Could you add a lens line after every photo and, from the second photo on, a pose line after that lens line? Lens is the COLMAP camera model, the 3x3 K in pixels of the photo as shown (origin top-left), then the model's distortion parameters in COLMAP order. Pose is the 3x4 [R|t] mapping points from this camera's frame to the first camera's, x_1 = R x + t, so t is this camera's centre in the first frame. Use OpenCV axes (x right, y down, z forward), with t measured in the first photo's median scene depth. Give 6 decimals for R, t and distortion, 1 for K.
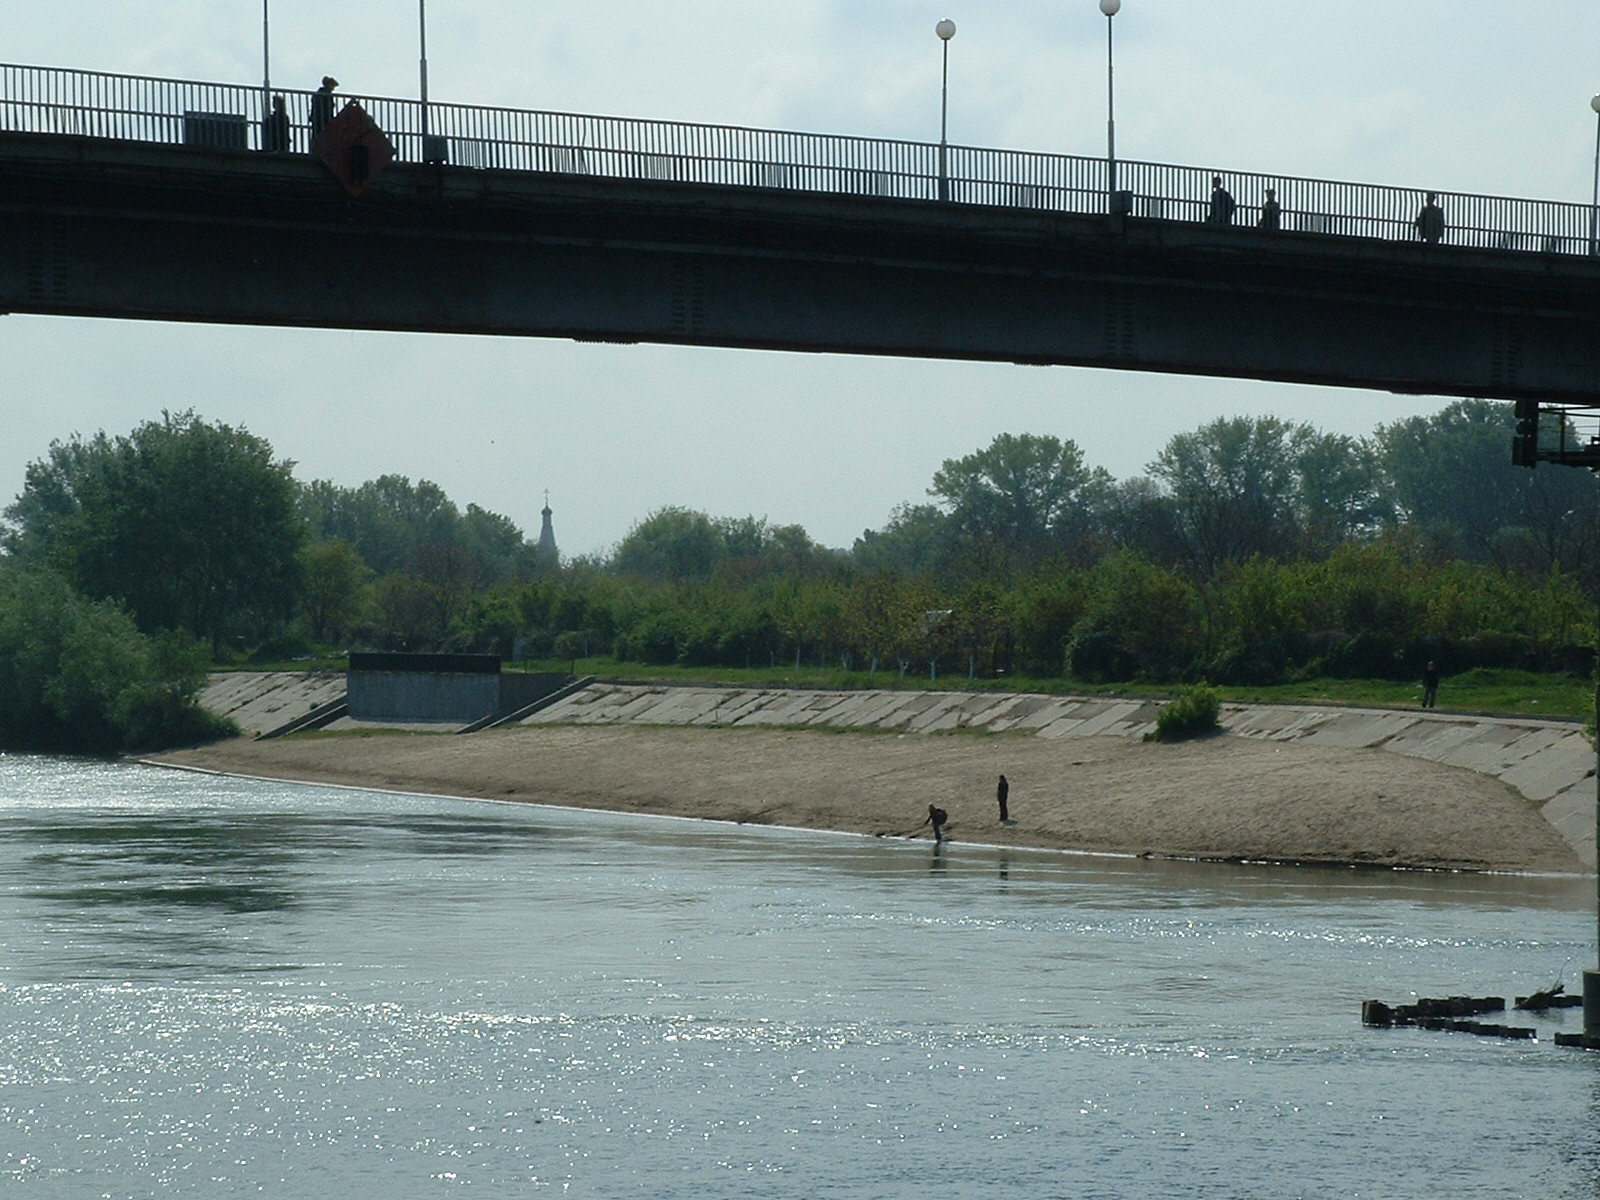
lens RADIAL K [[5552.9, 0, 800.4], [0, 5552.9, 600.9], [0, 0, 1]] dist [0.528106, 0.000000]
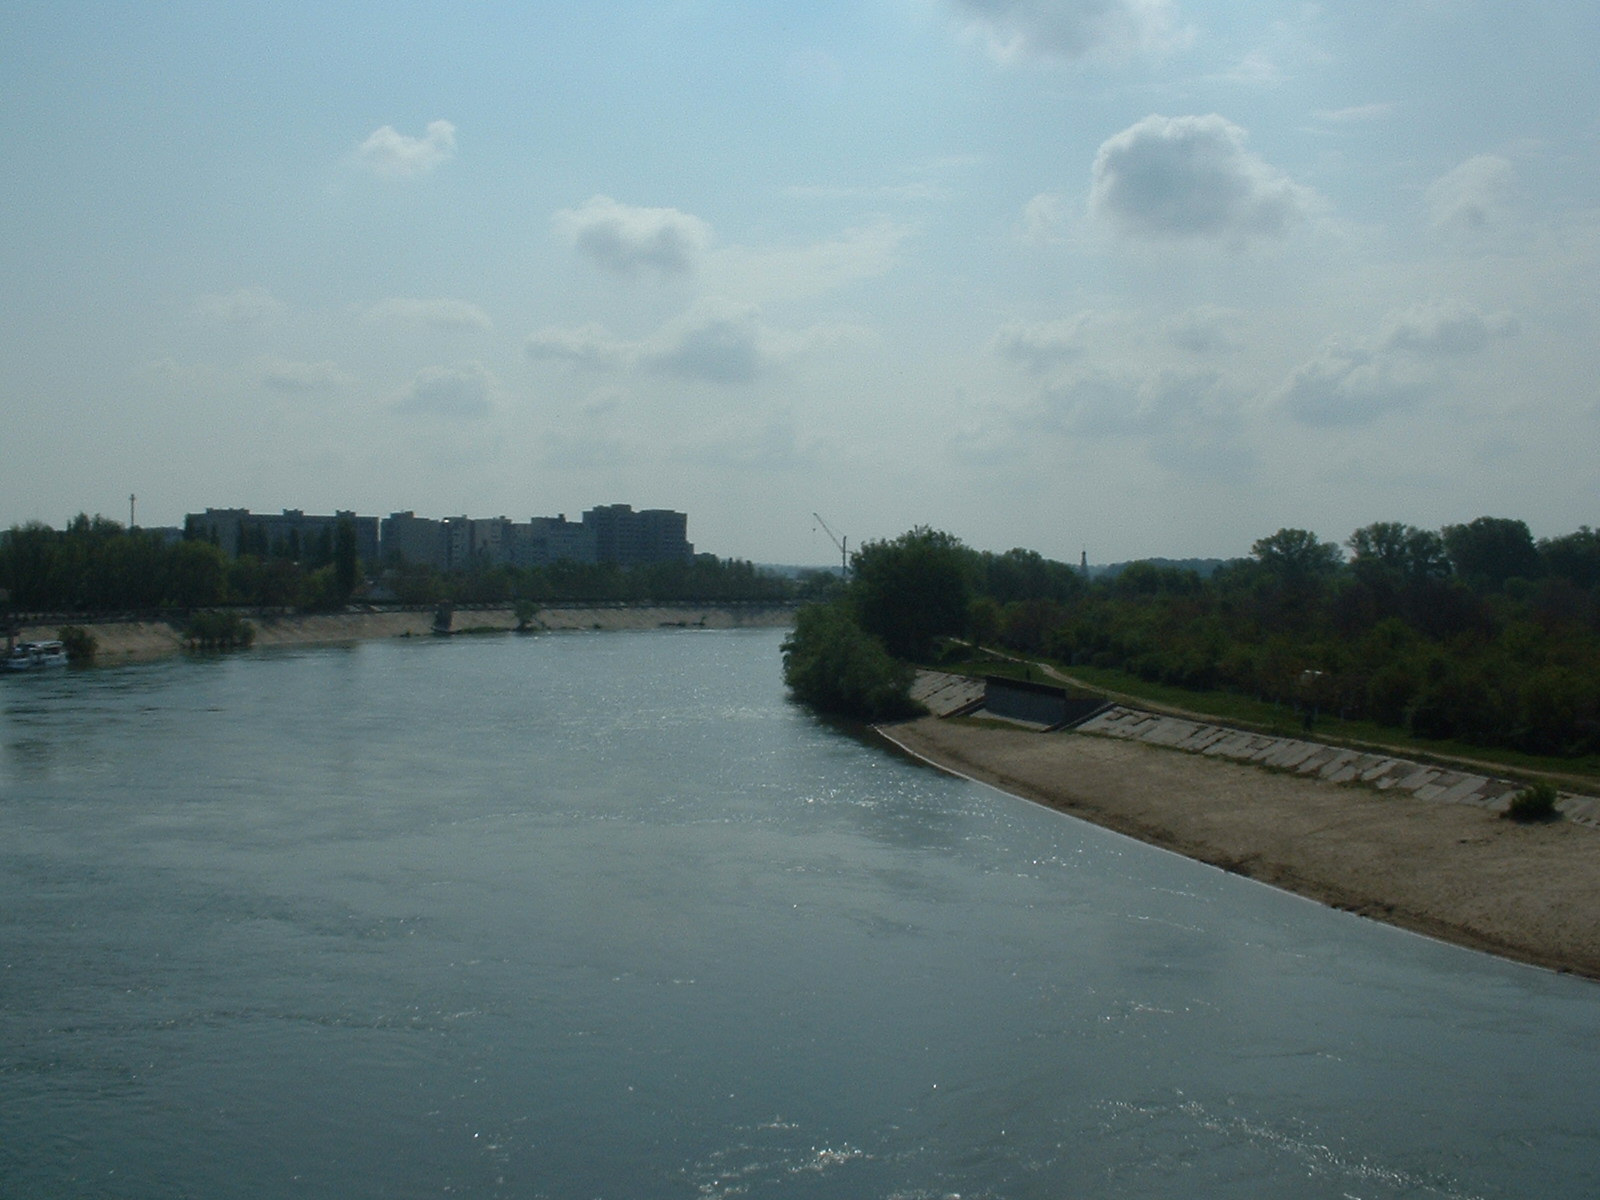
lens RADIAL K [[1880.8, 0, 808.3], [0, 1880.8, 600.0], [0, 0, 1]] dist [-0.202067, 0.000000]
pose [[0.982033, 0.011218, -0.188373, -0.022199], [-0.006787, 0.999685, 0.024152, -0.033981], [0.188585, -0.022440, 0.981801, 0.395840]]
